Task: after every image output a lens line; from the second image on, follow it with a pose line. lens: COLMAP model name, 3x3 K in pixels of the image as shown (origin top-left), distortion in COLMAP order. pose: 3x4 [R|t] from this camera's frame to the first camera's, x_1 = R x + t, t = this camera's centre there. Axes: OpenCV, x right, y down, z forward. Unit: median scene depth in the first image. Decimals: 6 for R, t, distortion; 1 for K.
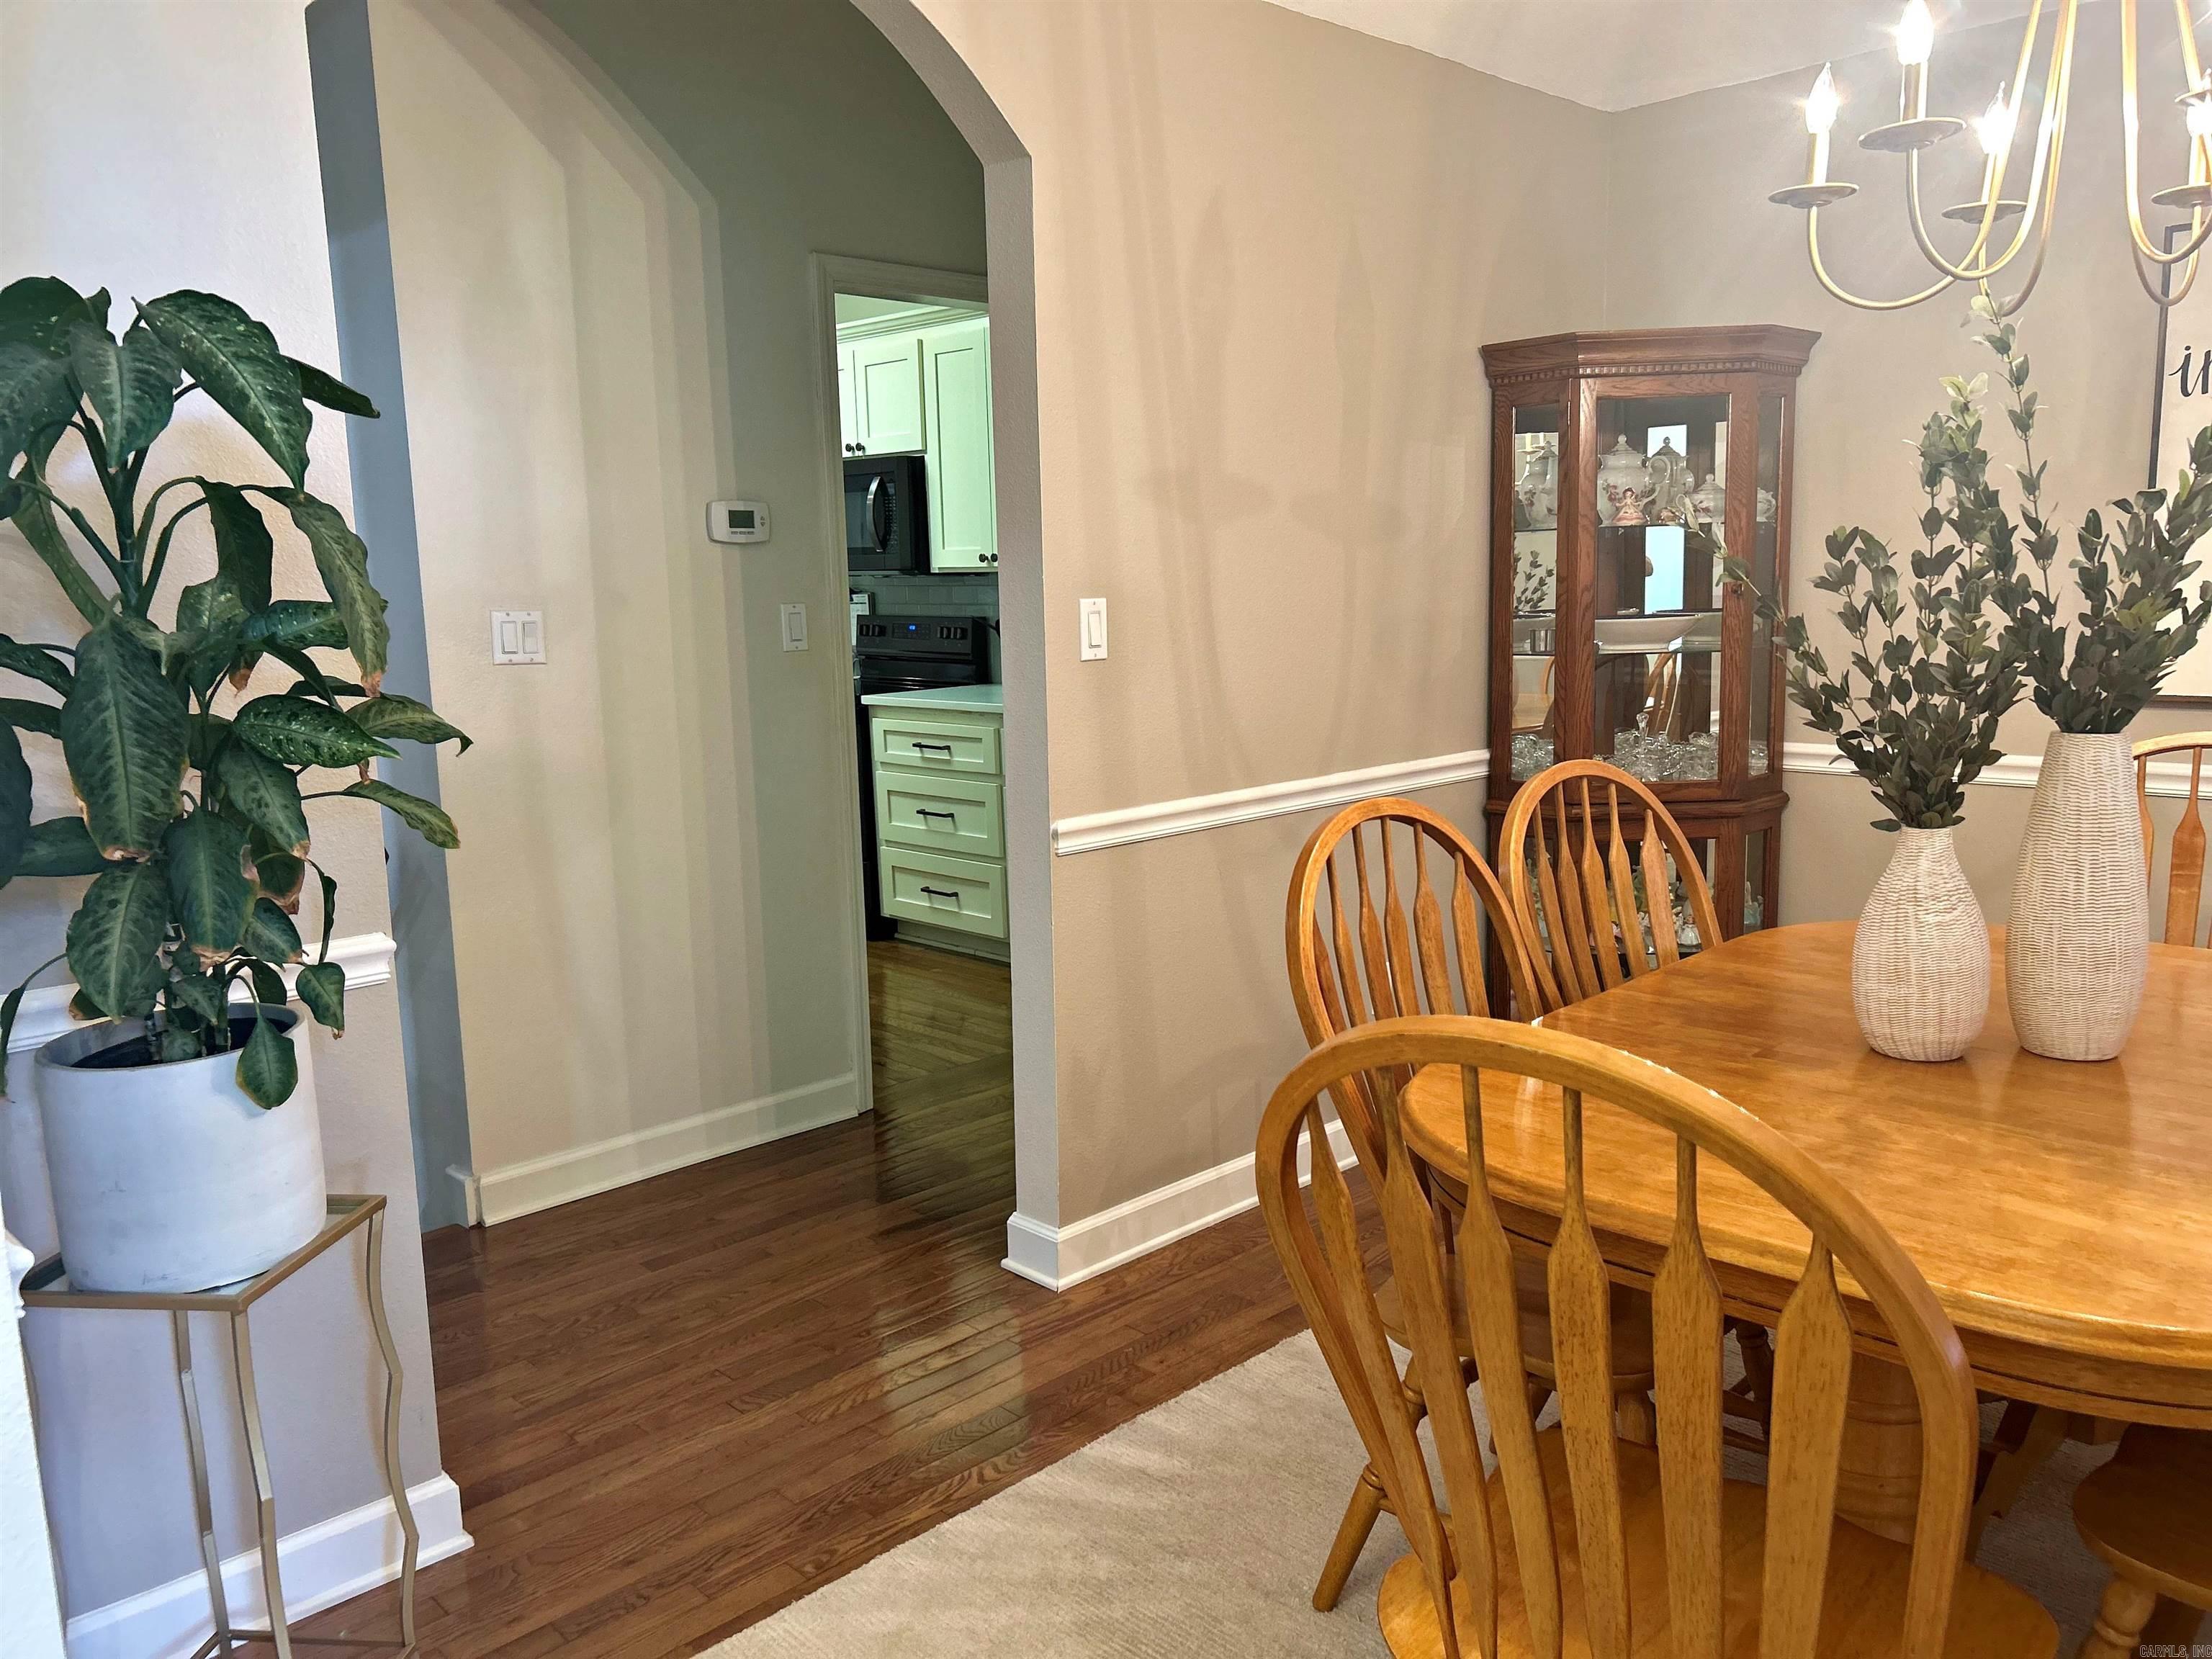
lens RADIAL K [[1669.8, 0, 1109.1], [0, 1669.8, 831.4], [0, 0, 1]] dist [0.046676, -0.048581]
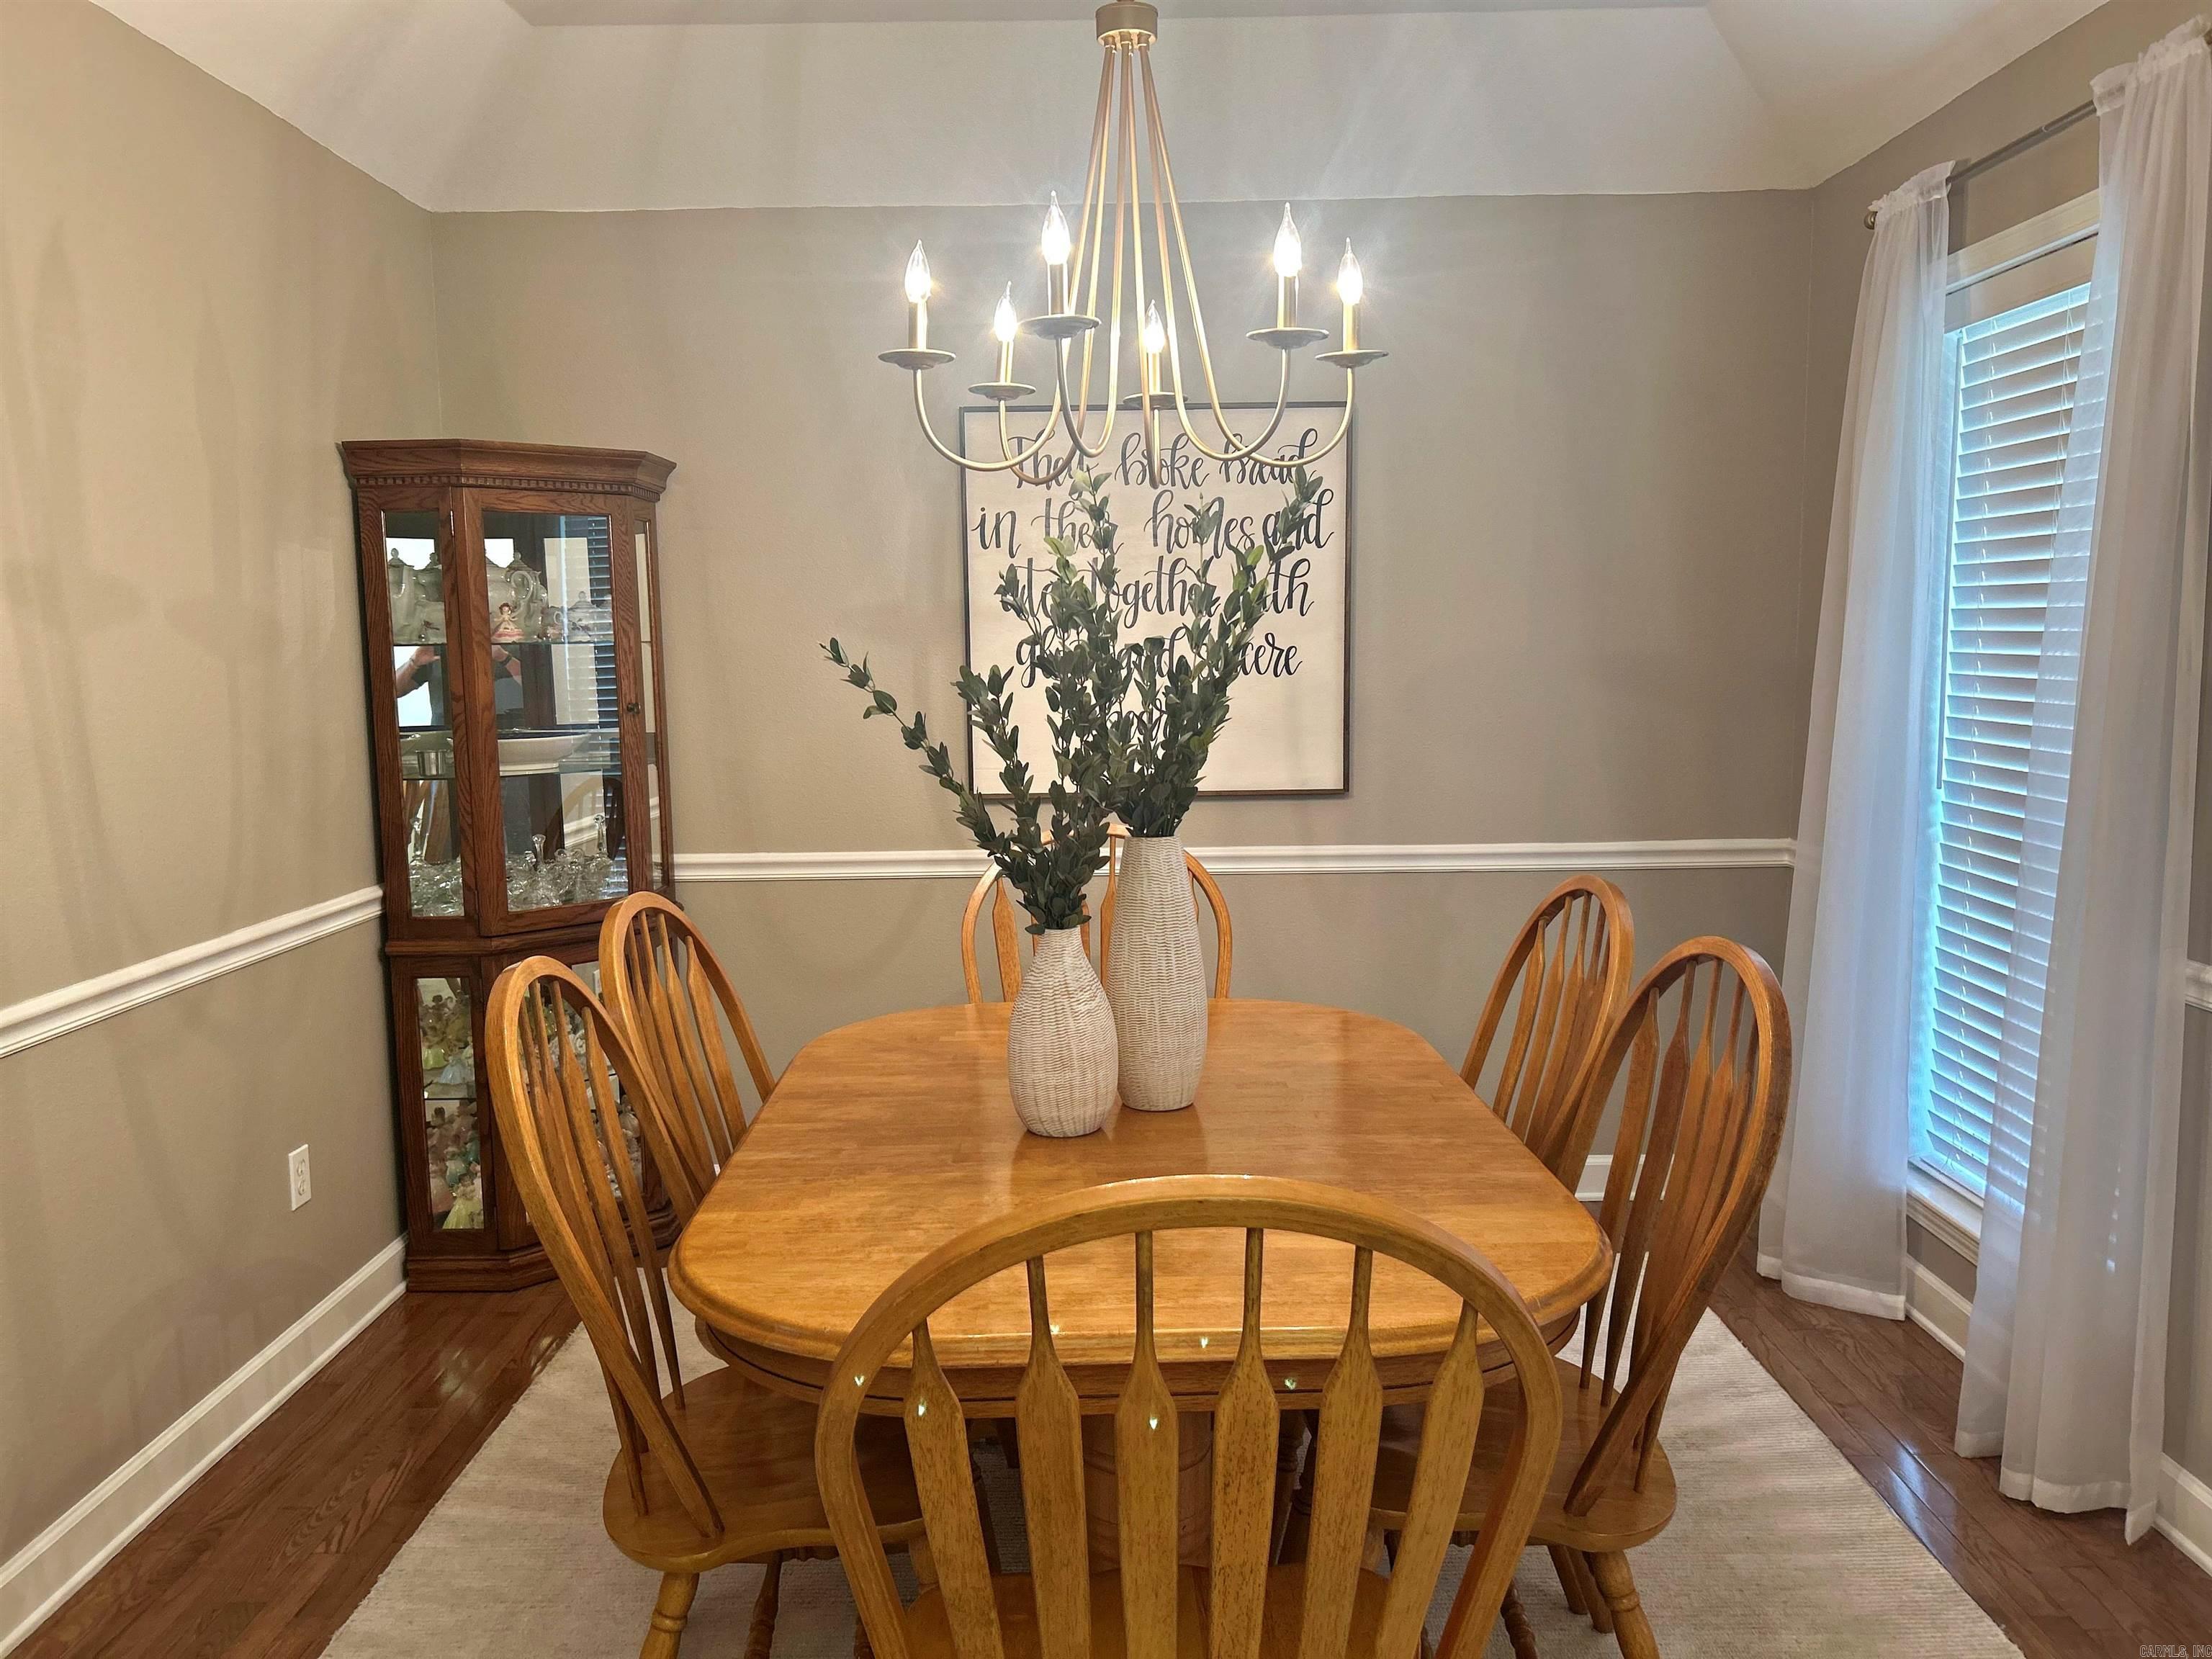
lens RADIAL K [[1669.8, 0, 1102.0], [0, 1669.8, 825.2], [0, 0, 1]] dist [0.046676, -0.048581]
pose [[0.702667, -0.062863, 0.708737, -0.284194], [0.107520, 0.994032, -0.018431, -0.047219], [-0.703348, 0.089155, 0.705232, 0.184768]]
